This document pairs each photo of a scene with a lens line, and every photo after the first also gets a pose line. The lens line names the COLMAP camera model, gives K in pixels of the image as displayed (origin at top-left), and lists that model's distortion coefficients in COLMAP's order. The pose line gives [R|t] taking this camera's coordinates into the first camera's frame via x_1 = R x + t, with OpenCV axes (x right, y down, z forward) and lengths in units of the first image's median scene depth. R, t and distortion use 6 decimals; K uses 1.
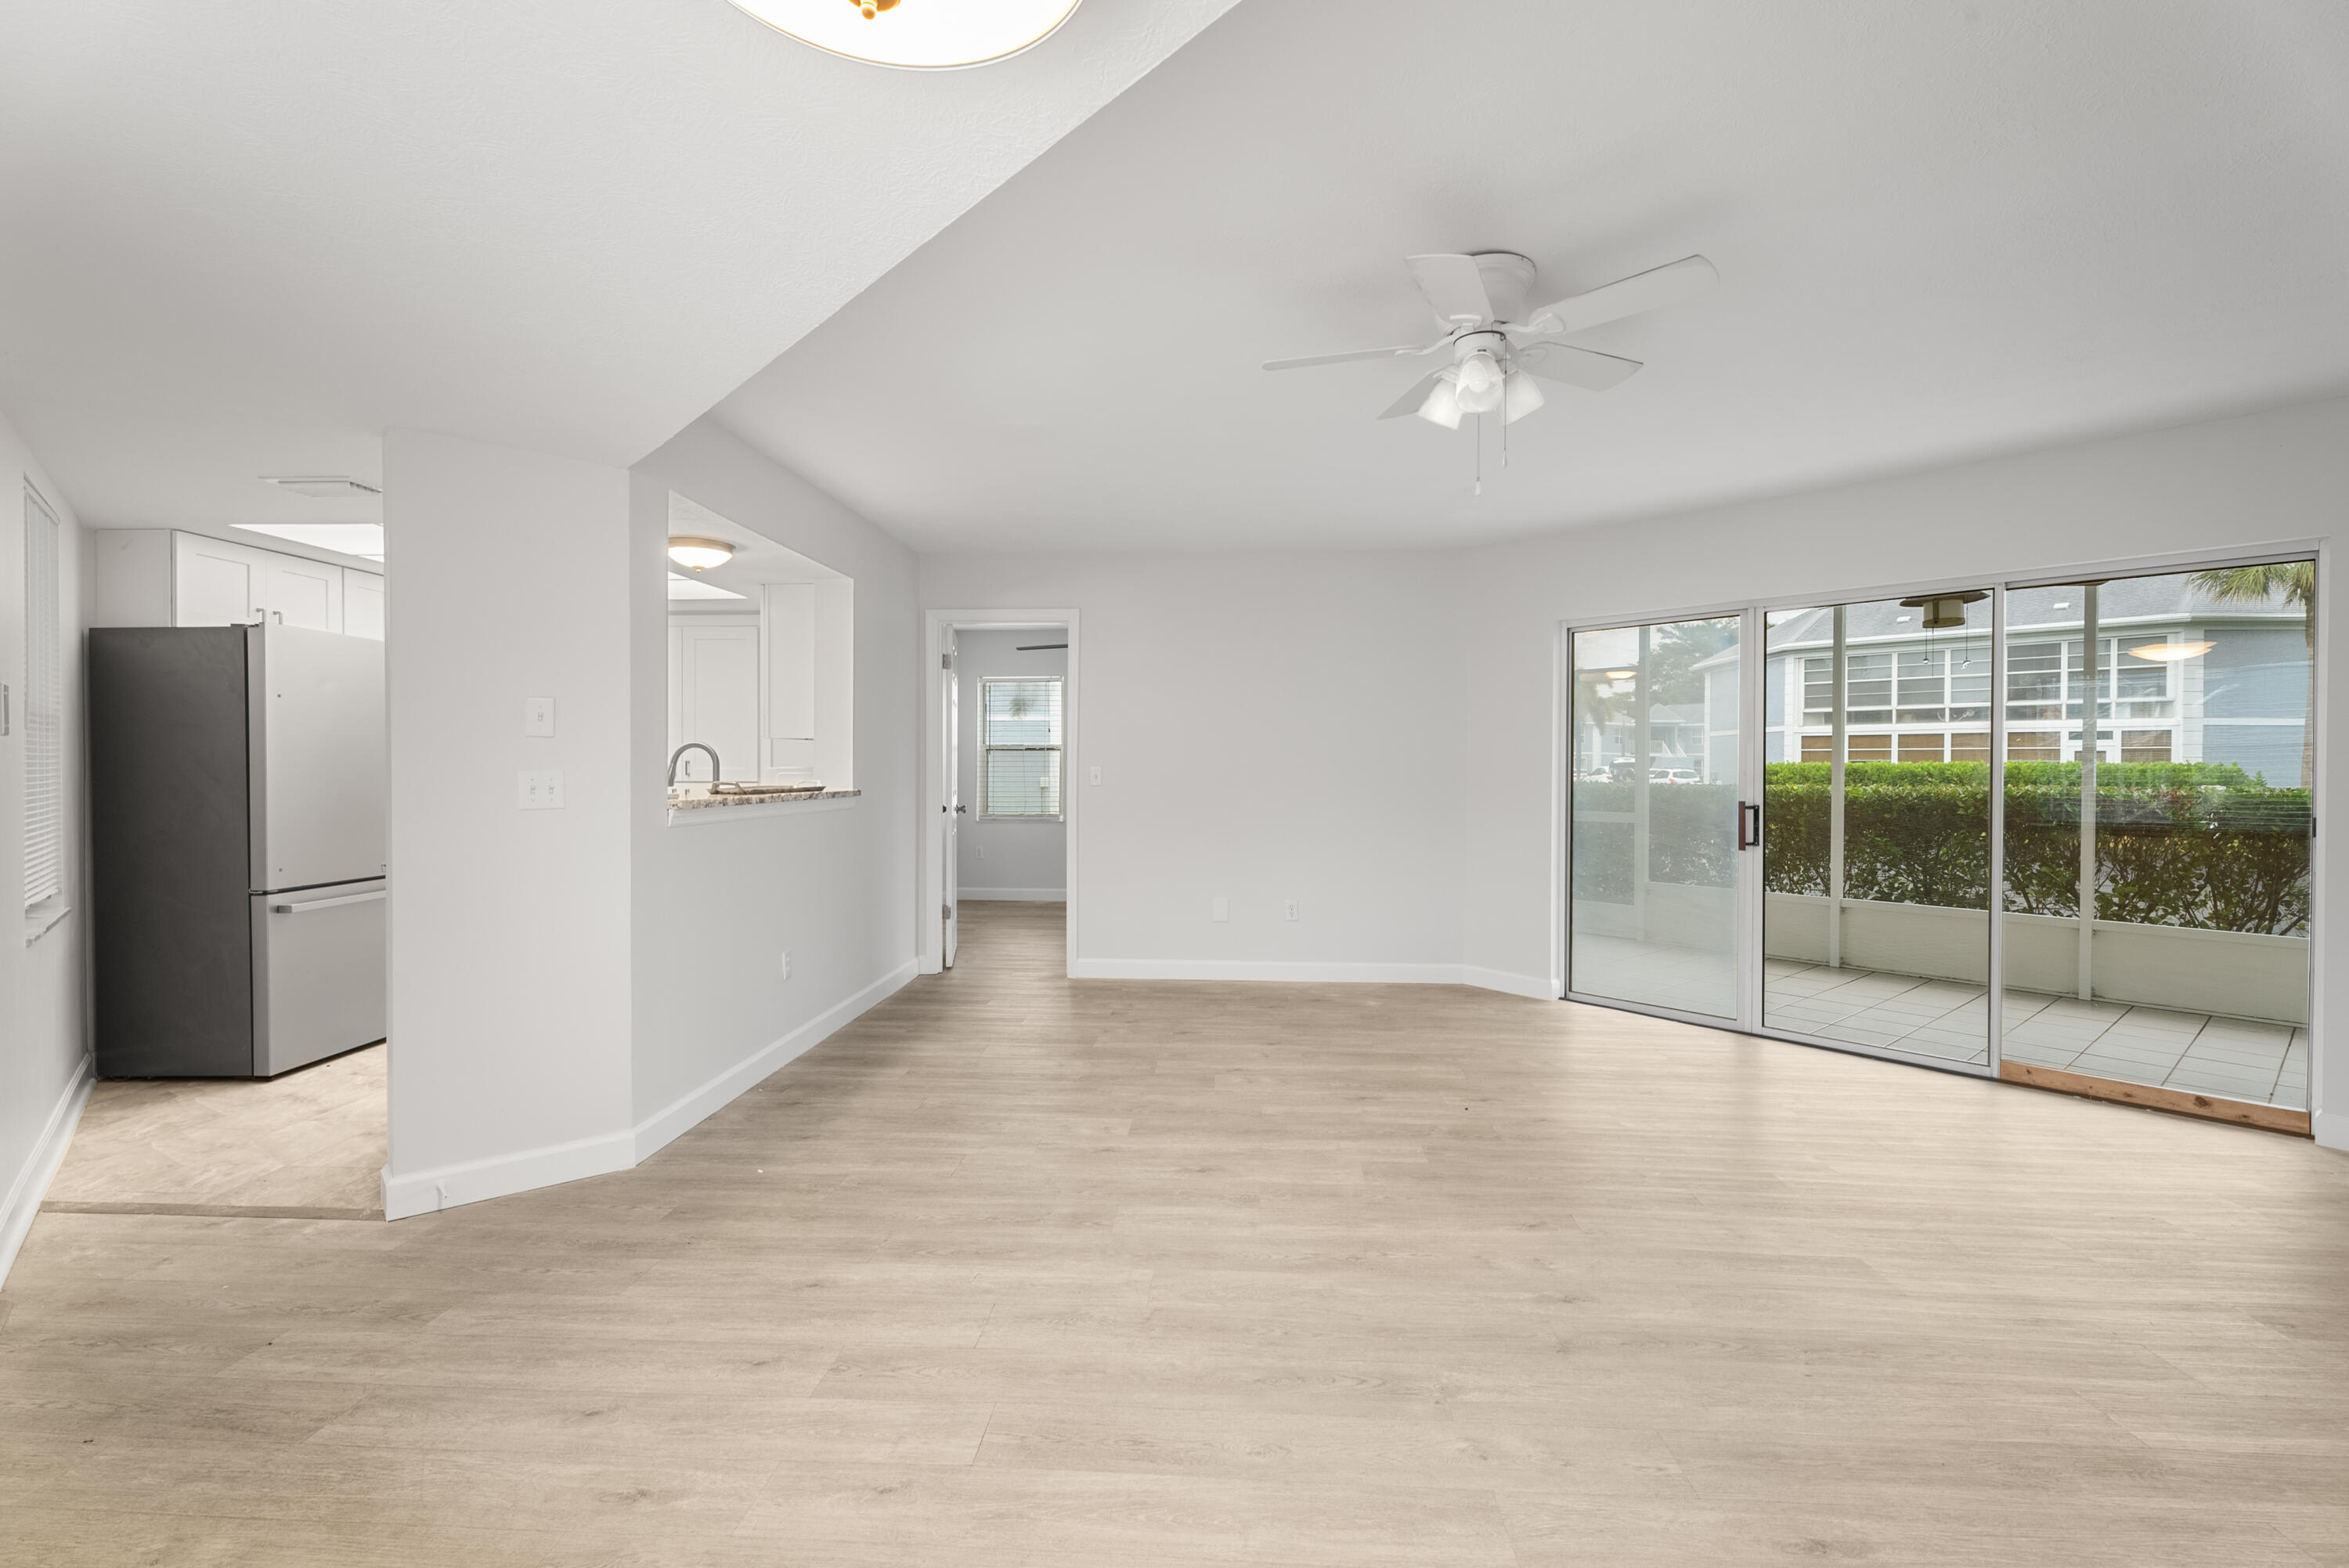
lens RADIAL K [[1049.8, 0, 1174.7], [0, 1049.8, 776.5], [0, 0, 1]] dist [-0.001365, 0.000219]
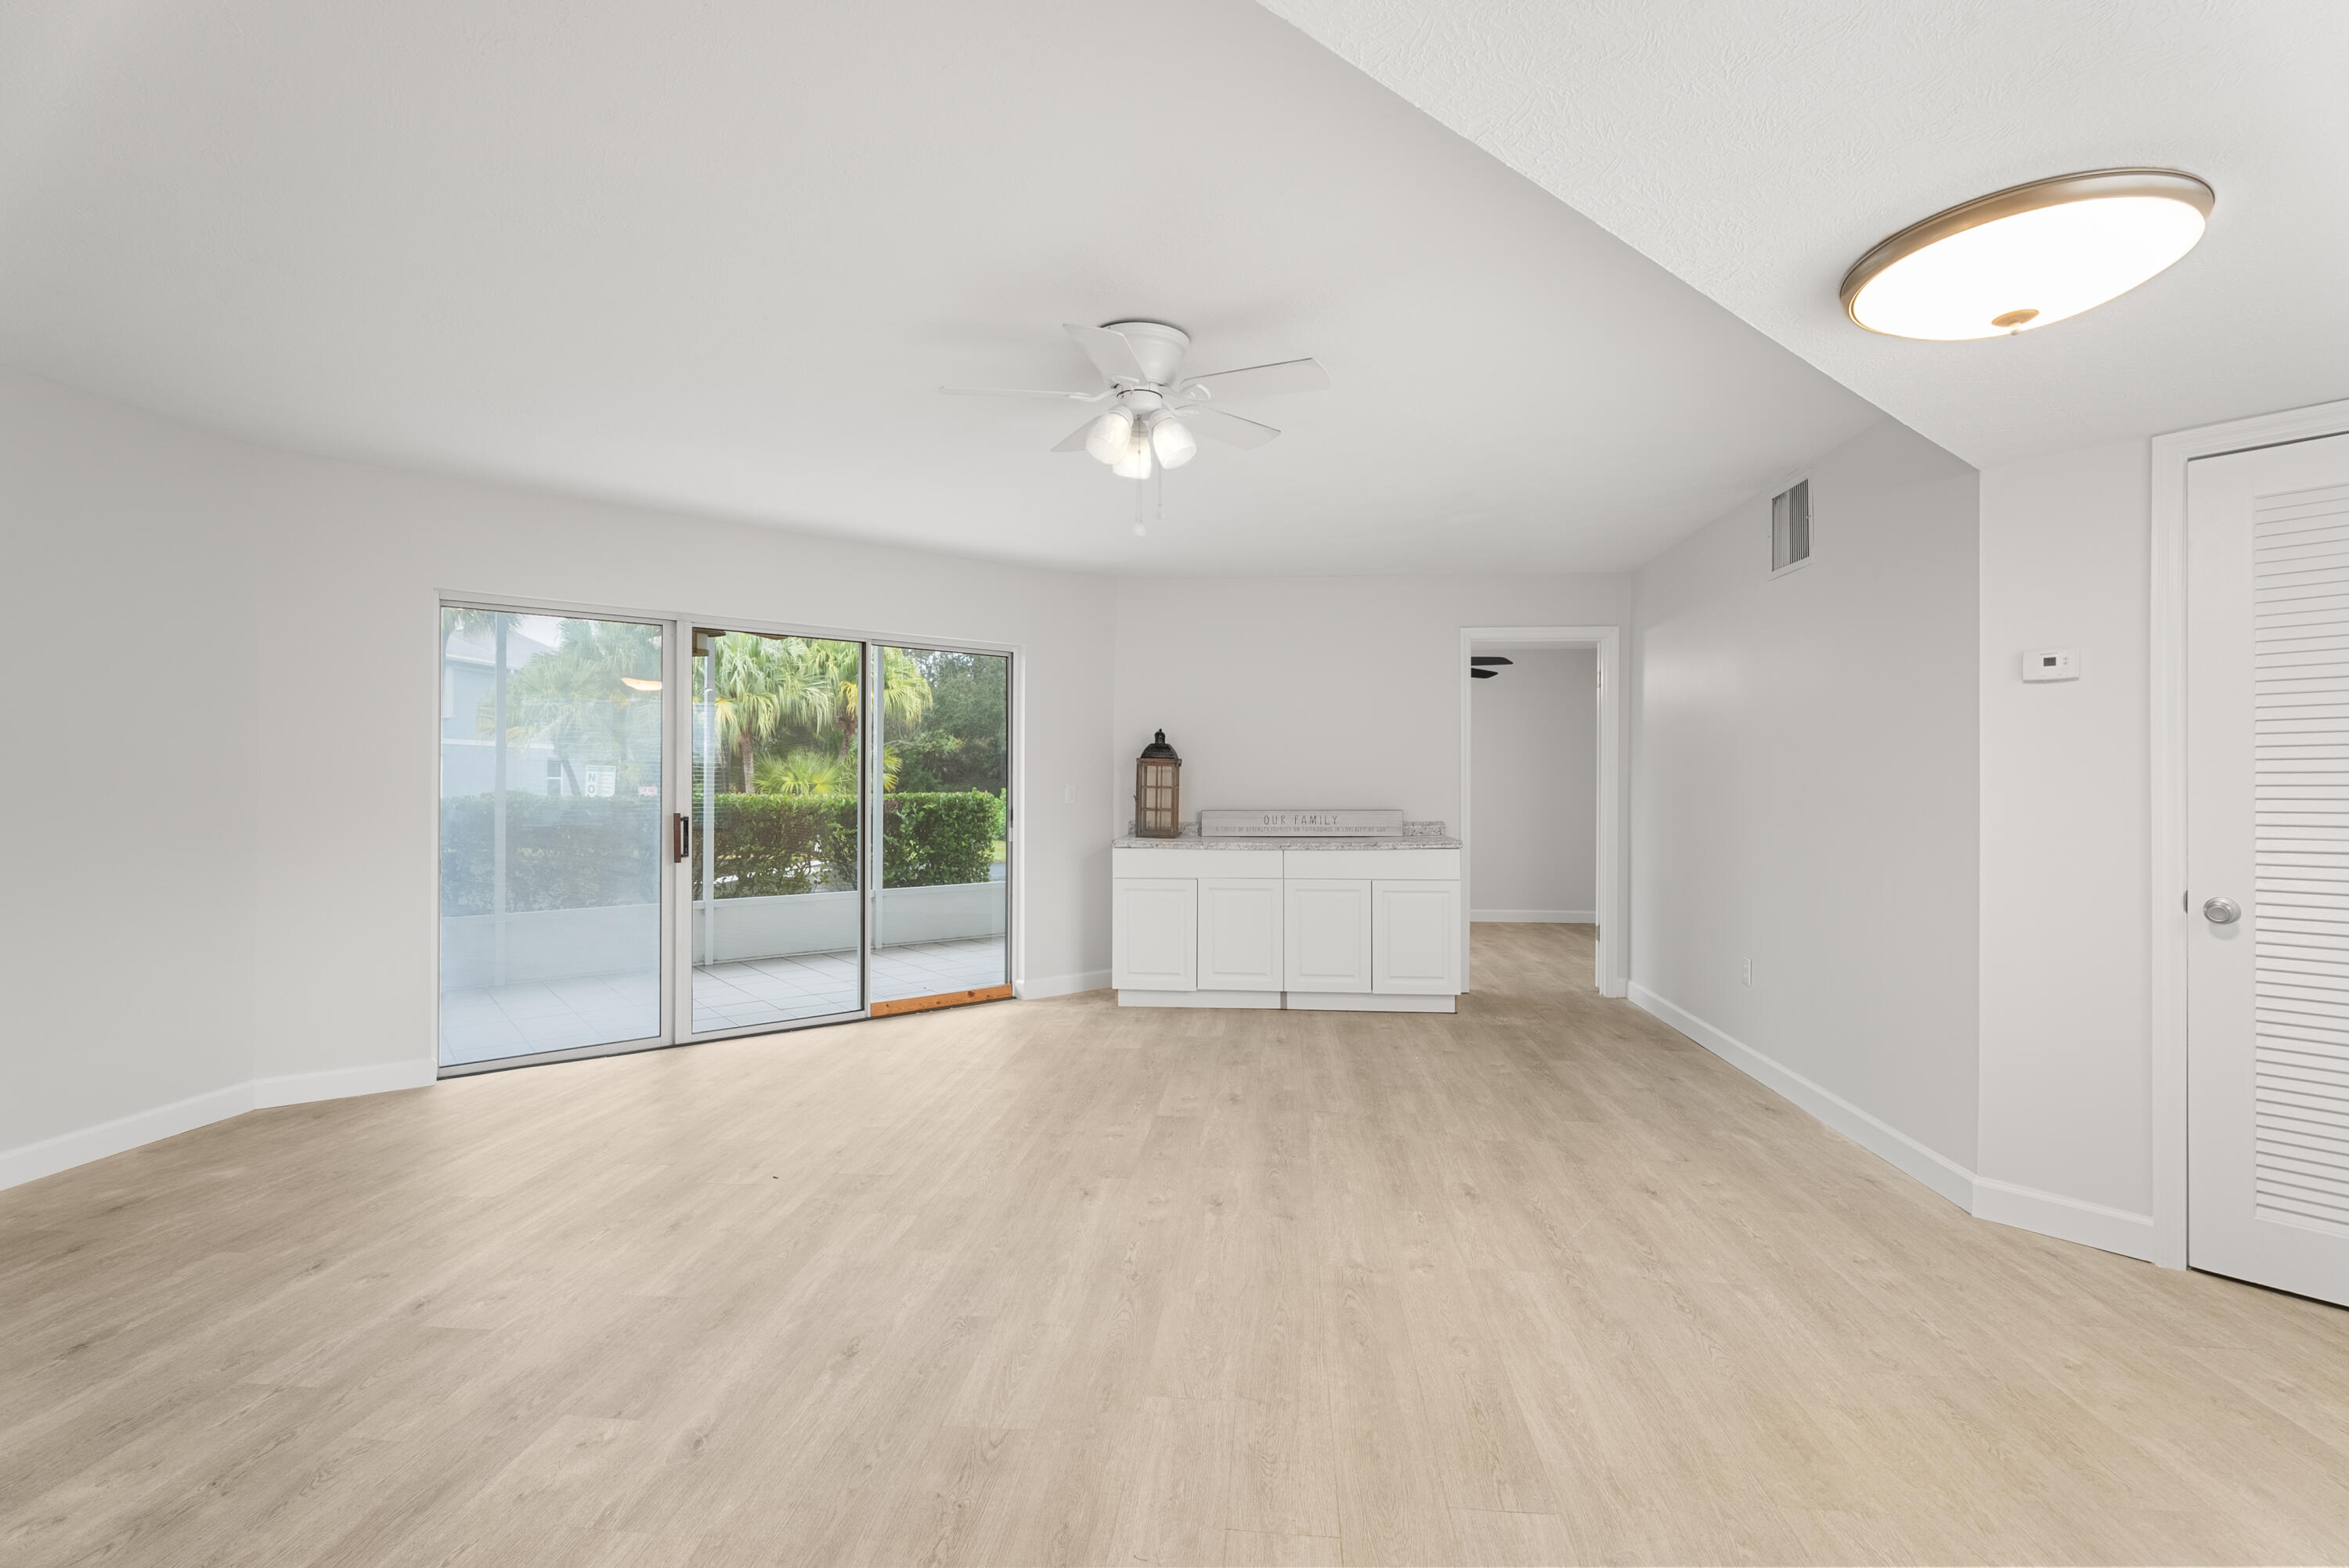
lens RADIAL K [[1049.8, 0, 1171.0], [0, 1049.8, 780.4], [0, 0, 1]] dist [-0.001365, 0.000219]
pose [[0.046715, -0.003795, 0.998901, -0.579693], [0.011068, 0.999933, 0.003281, -0.008141], [-0.998847, 0.010903, 0.046754, 0.651371]]
